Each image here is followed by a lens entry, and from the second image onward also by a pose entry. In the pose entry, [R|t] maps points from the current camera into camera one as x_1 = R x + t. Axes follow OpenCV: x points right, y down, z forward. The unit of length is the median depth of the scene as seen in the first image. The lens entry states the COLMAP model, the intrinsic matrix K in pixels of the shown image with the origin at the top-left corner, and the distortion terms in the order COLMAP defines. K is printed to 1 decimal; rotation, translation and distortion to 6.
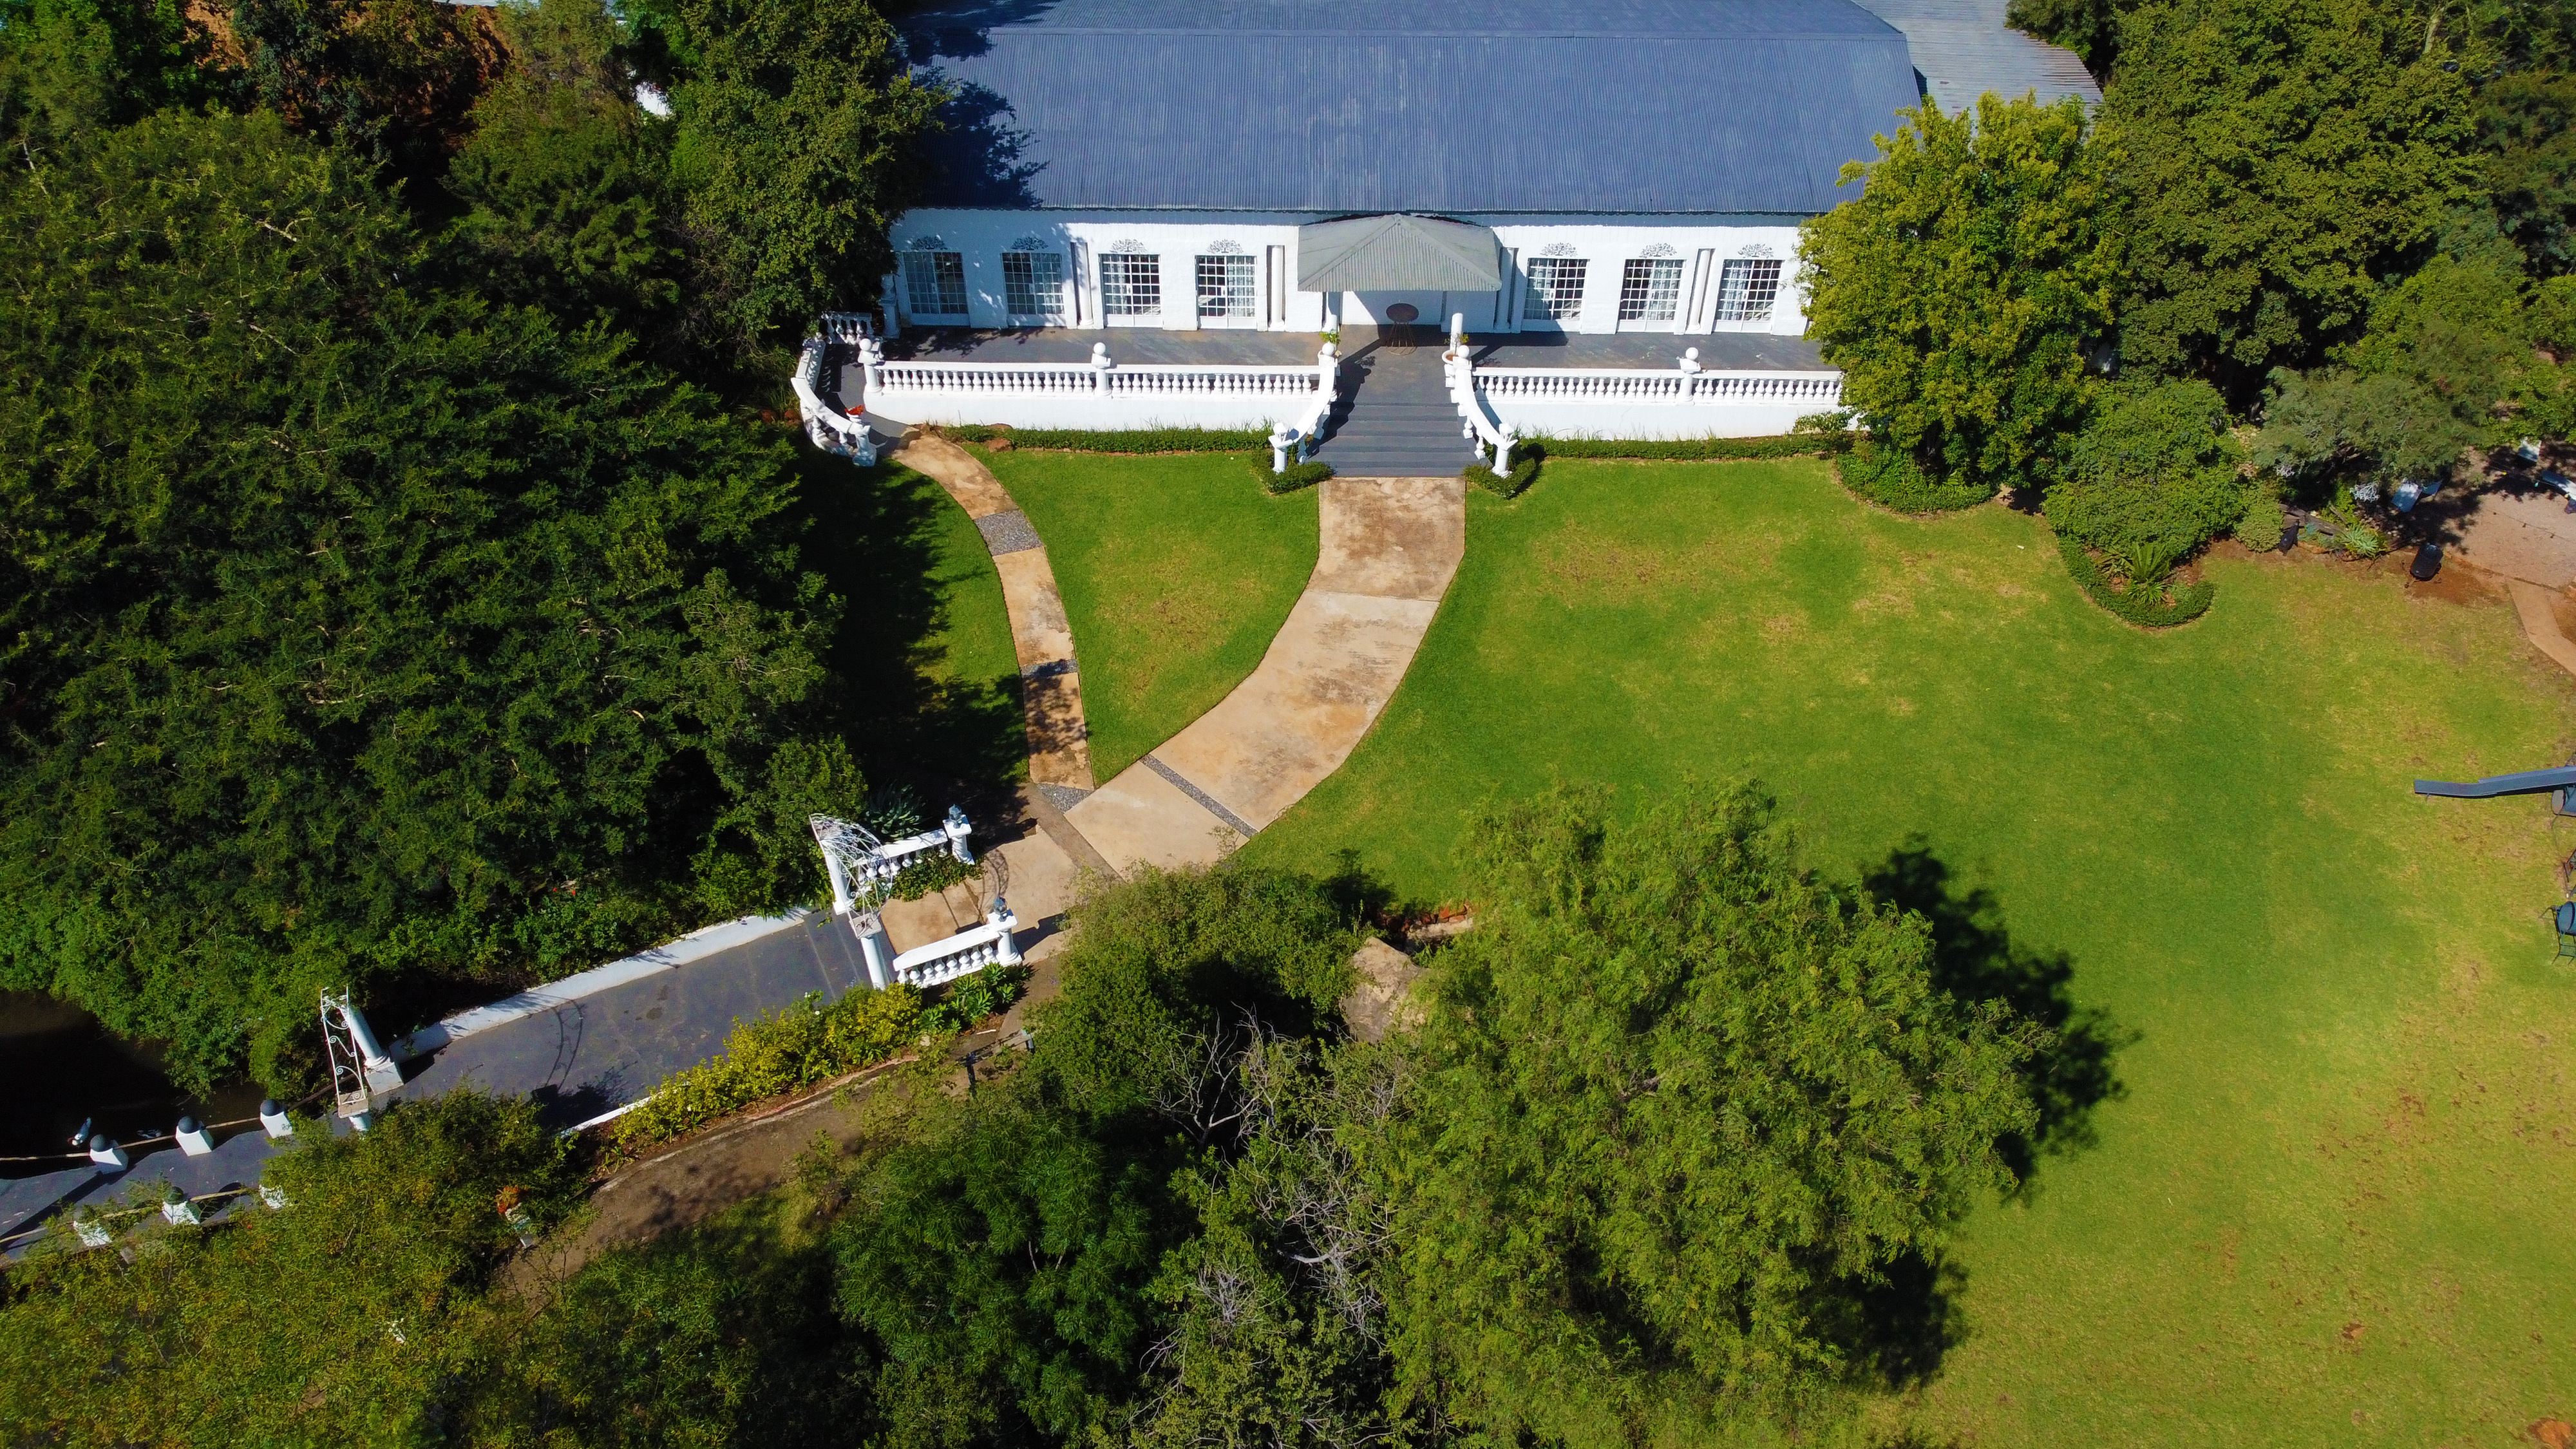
lens RADIAL K [[1948.3, 0, 1288.0], [0, 1948.3, 724.5], [0, 0, 1]] dist [-0.003090, 0.004160]
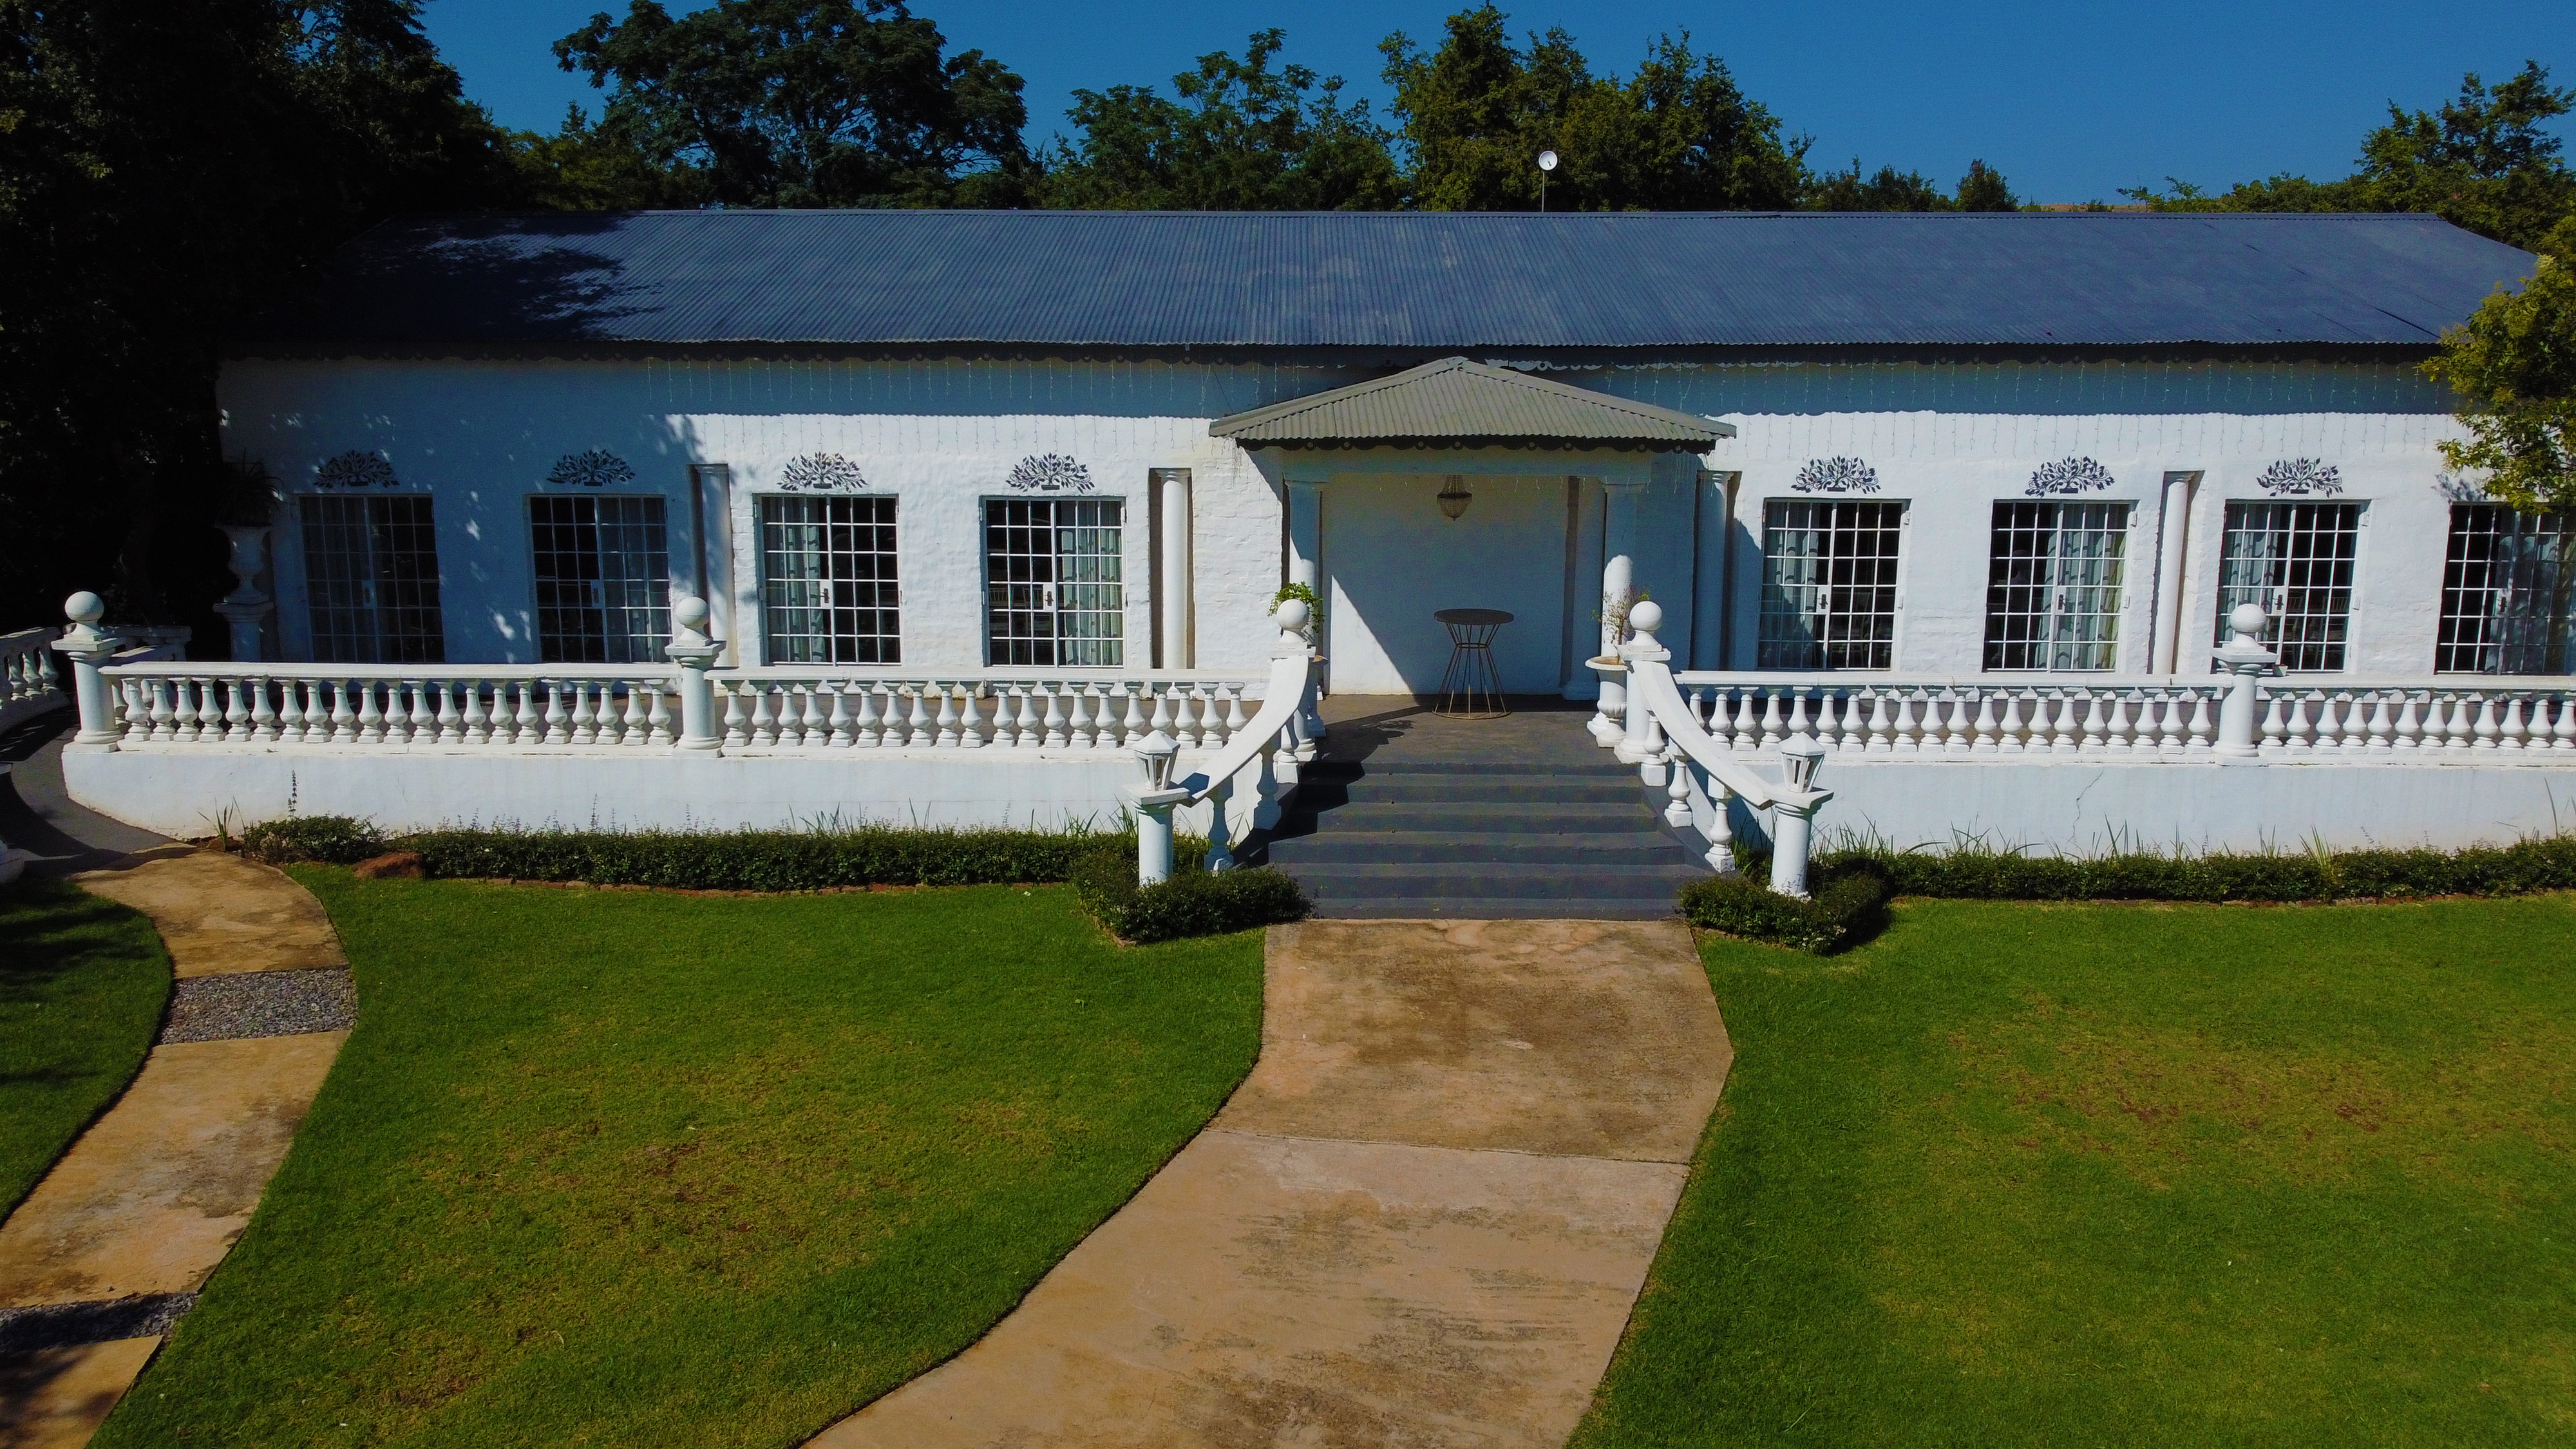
lens RADIAL K [[1948.3, 0, 1288.0], [0, 1948.3, 724.5], [0, 0, 1]] dist [-0.003090, 0.004160]
pose [[0.999995, -0.002844, 0.001614, 0.018836], [0.003265, 0.842044, -0.539400, 0.030885], [0.000175, 0.539402, 0.842048, 0.674113]]
